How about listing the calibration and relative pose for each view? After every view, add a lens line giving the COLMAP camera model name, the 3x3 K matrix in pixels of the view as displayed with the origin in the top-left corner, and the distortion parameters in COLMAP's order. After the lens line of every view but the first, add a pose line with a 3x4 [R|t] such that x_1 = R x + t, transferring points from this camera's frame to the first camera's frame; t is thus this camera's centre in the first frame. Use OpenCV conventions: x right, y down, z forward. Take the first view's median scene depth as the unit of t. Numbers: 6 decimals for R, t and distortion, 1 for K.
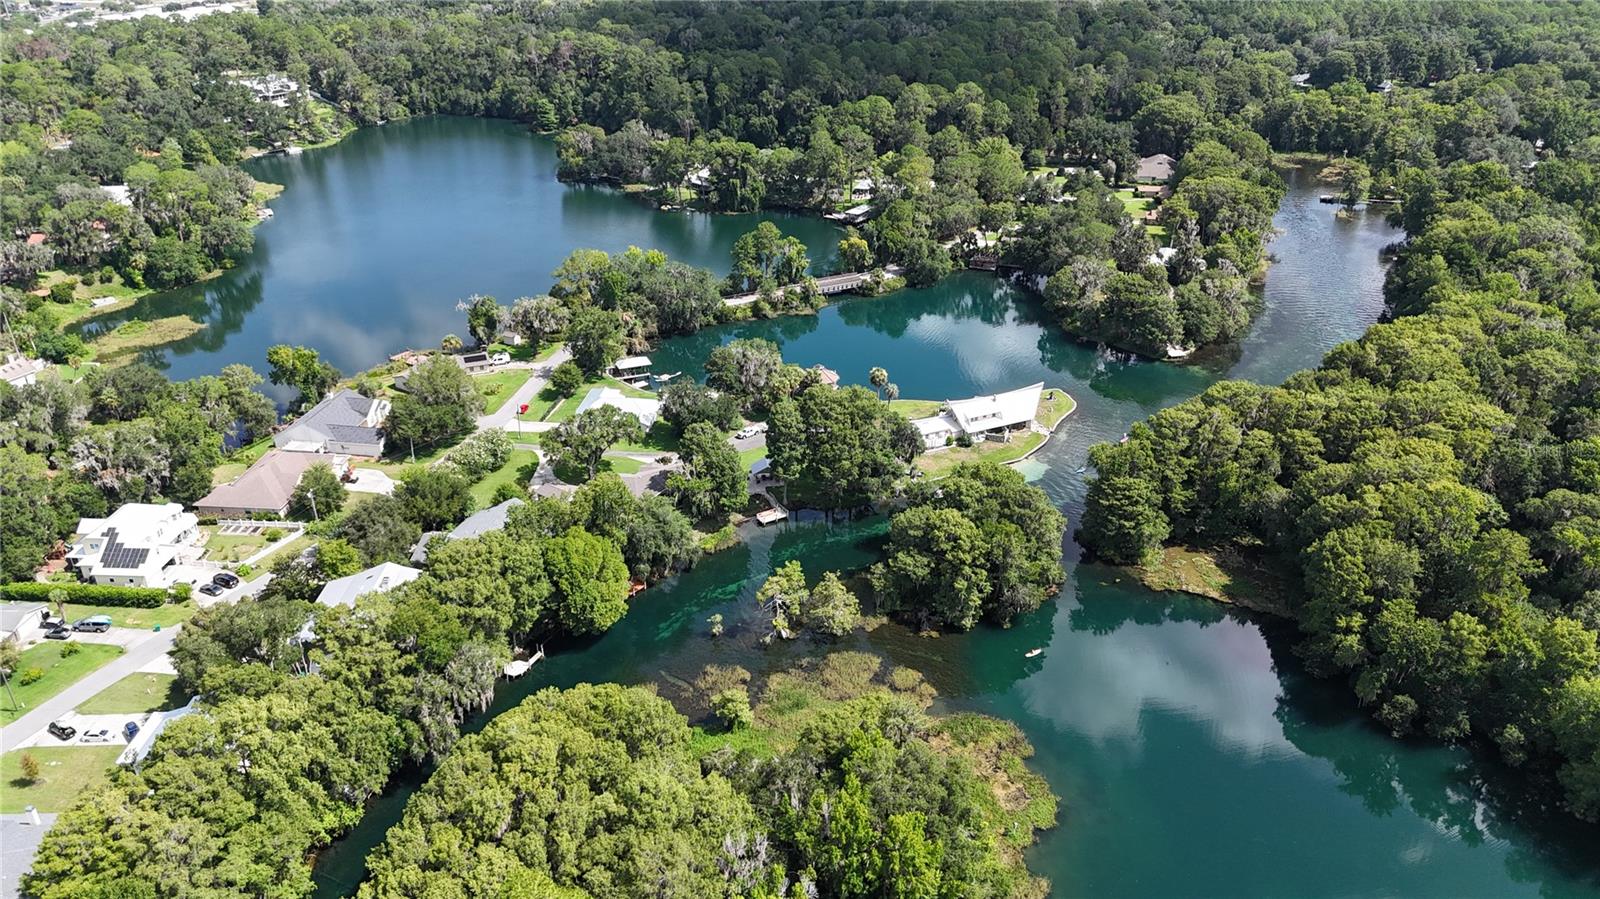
lens RADIAL K [[1185.6, 0, 803.4], [0, 1185.6, 452.3], [0, 0, 1]] dist [0.079986, -0.077851]
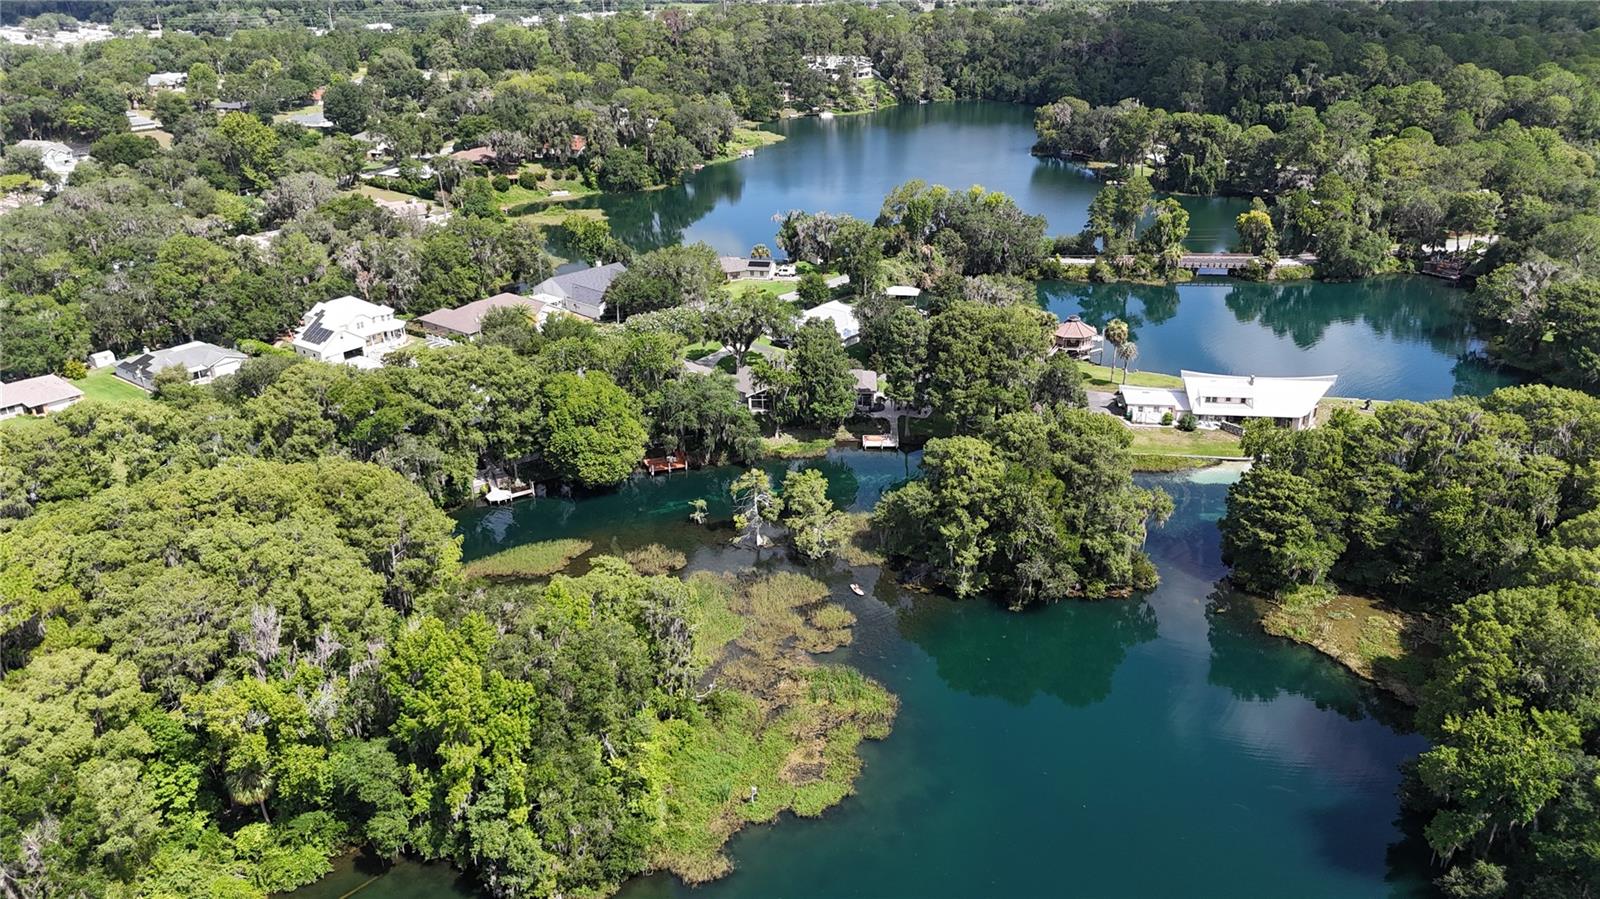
lens RADIAL K [[1185.6, 0, 803.4], [0, 1185.6, 452.3], [0, 0, 1]] dist [0.079986, -0.077851]
pose [[0.836880, 0.212153, -0.504602, 0.236405], [-0.235544, 0.971699, 0.017888, 0.038924], [0.494116, 0.103886, 0.863167, 0.157806]]
